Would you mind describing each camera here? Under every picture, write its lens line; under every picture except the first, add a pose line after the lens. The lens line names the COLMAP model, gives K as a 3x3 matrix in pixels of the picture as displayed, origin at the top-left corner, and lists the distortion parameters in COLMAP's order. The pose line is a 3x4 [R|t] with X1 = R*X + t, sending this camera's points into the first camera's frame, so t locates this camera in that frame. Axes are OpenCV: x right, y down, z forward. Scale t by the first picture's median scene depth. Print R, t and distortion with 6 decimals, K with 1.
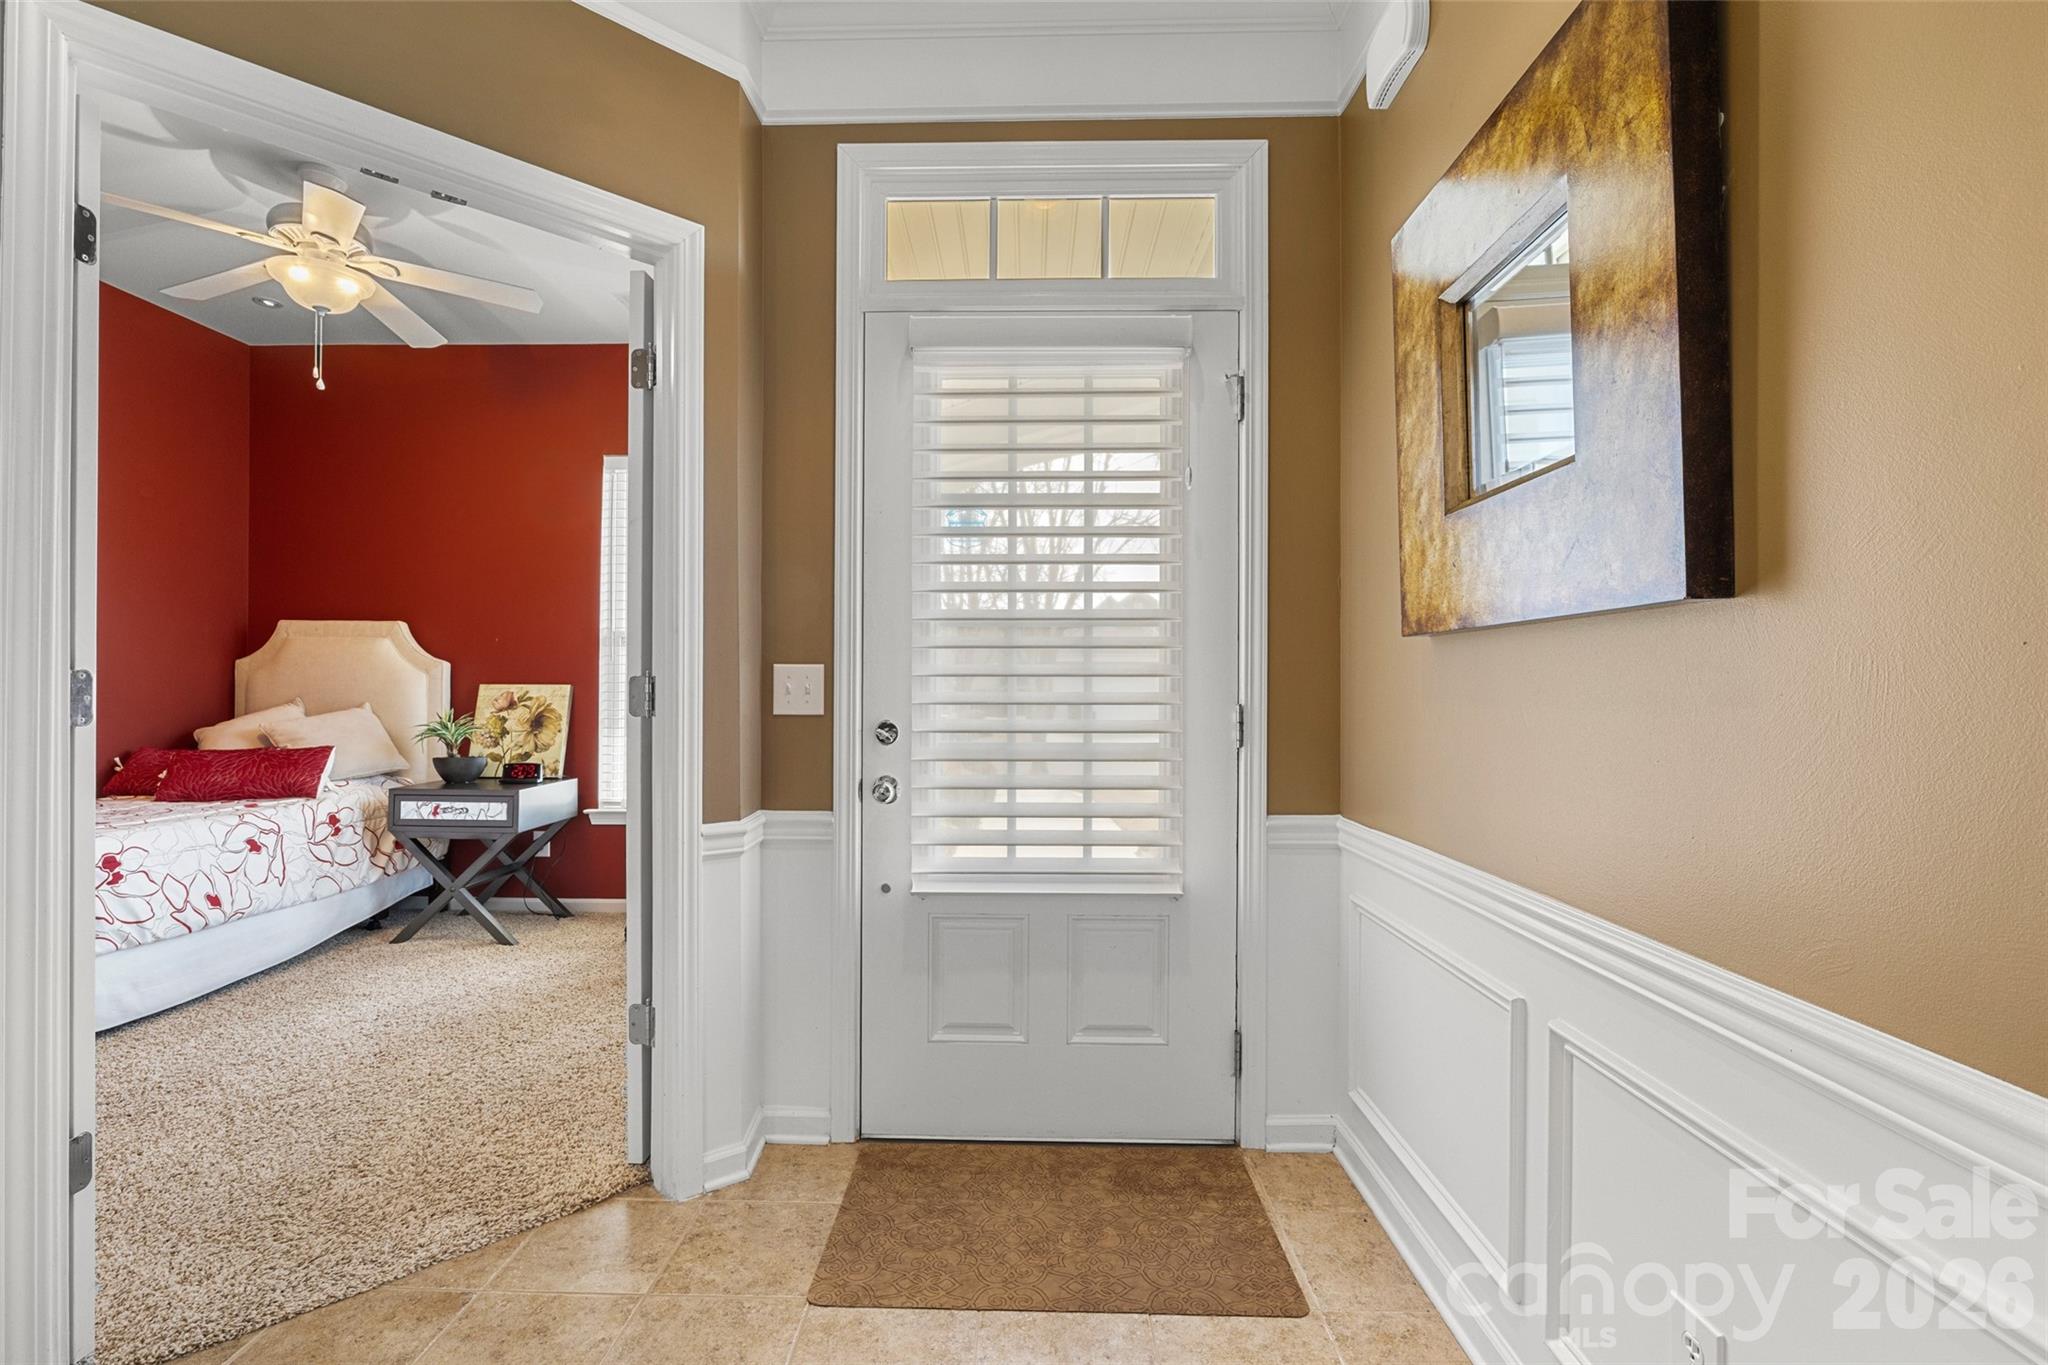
lens RADIAL K [[924.7, 0, 1013.6], [0, 924.7, 678.2], [0, 0, 1]] dist [0.000392, 0.000097]
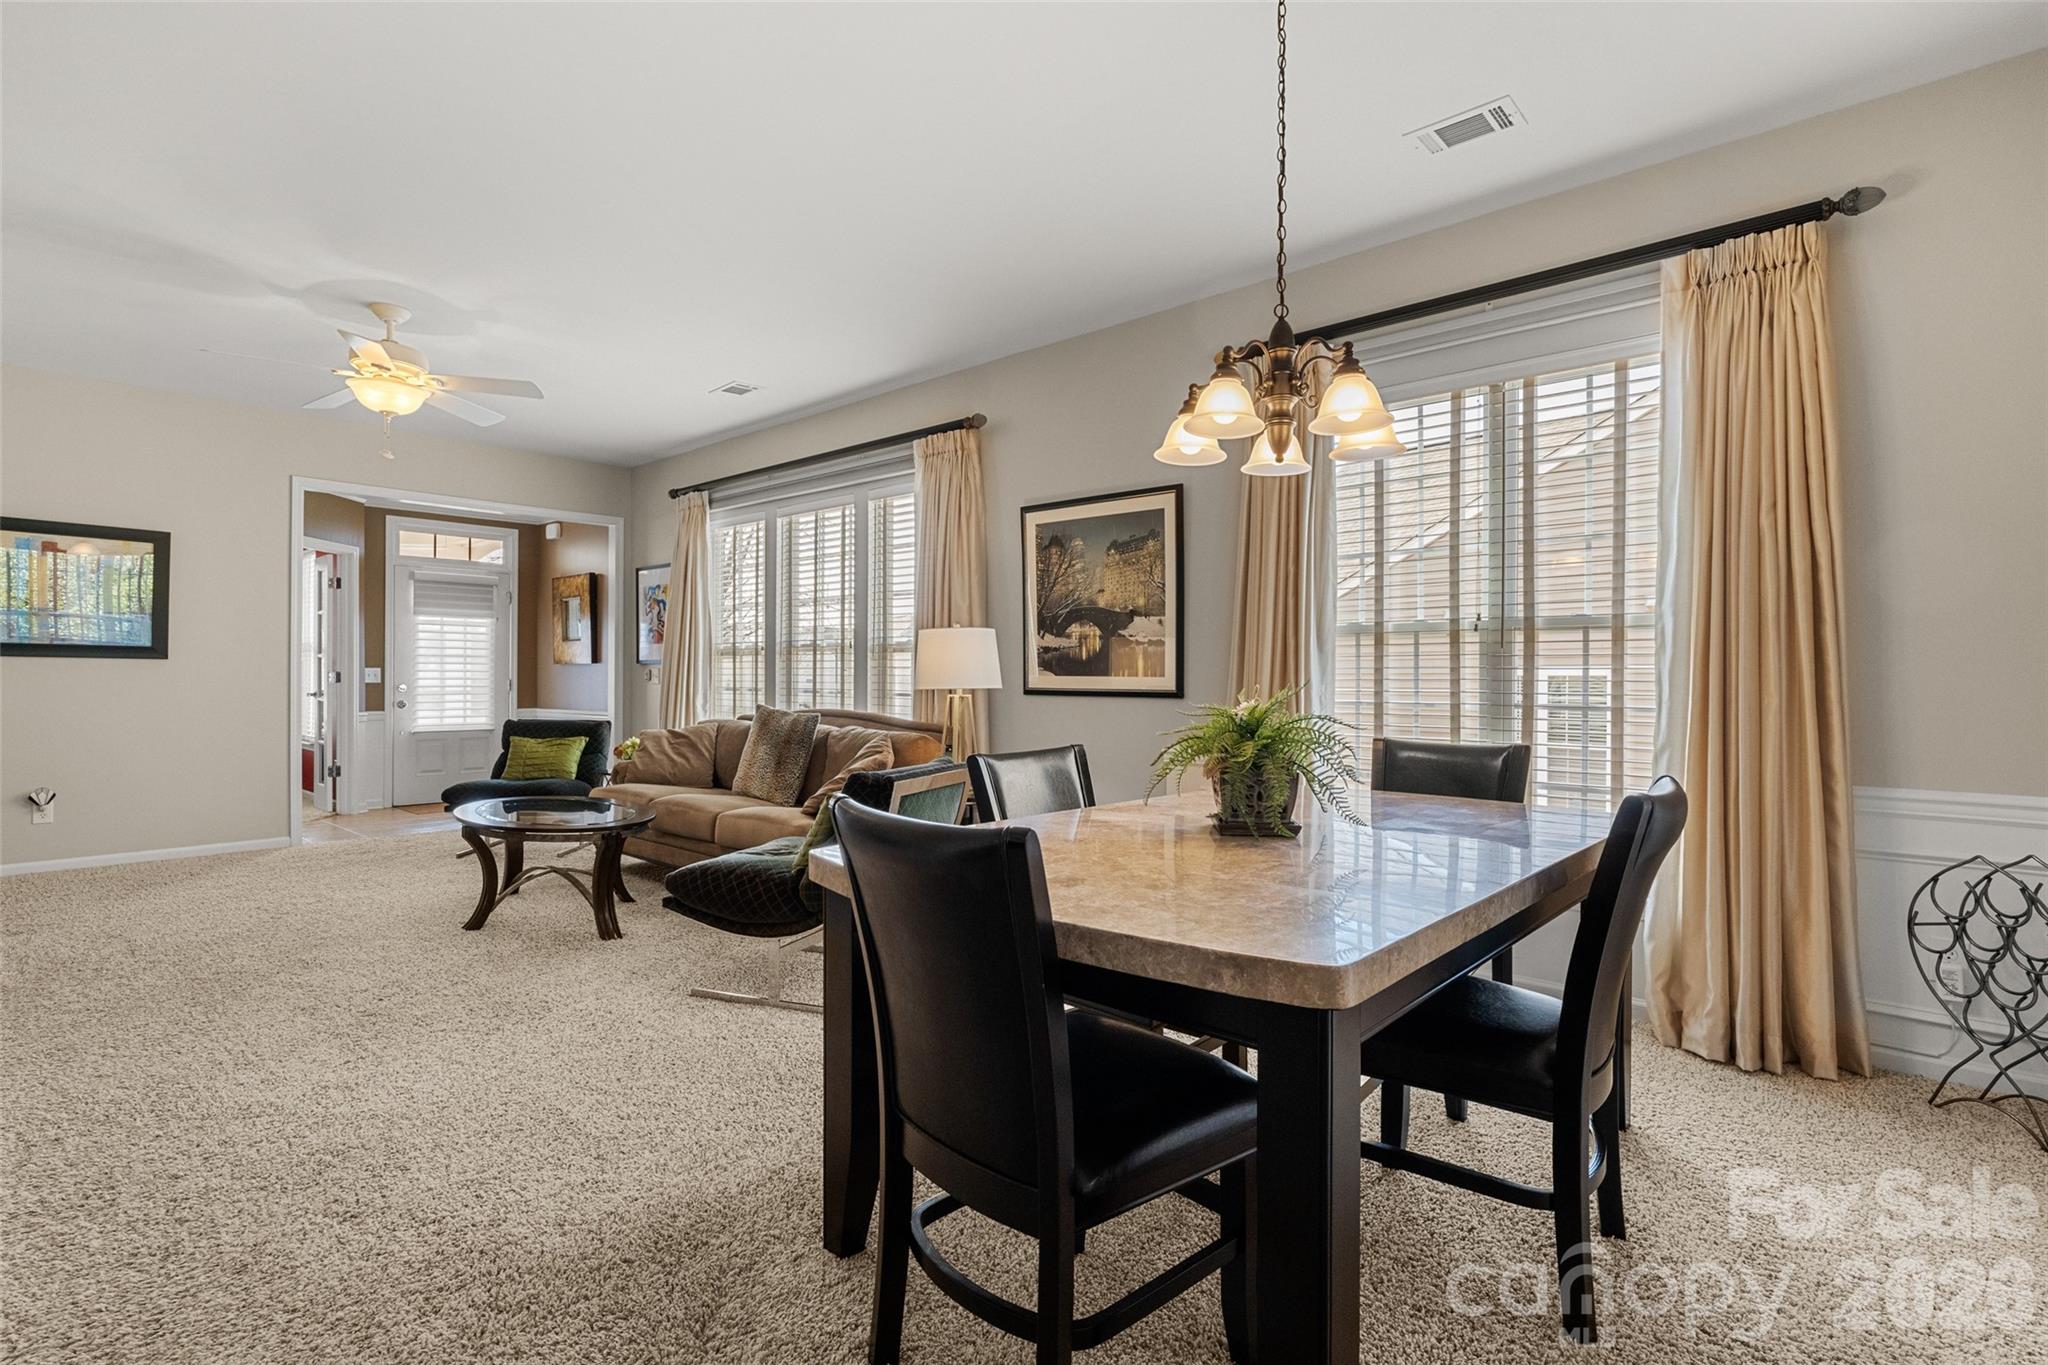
lens RADIAL K [[998.7, 0, 1026.3], [0, 998.7, 678.5], [0, 0, 1]] dist [0.000196, 0.000155]
pose [[0.659379, 0.001493, 0.751809, -1.458430], [-0.006990, 0.999967, 0.004144, -0.008689], [-0.751778, -0.007988, 0.659368, -3.341924]]
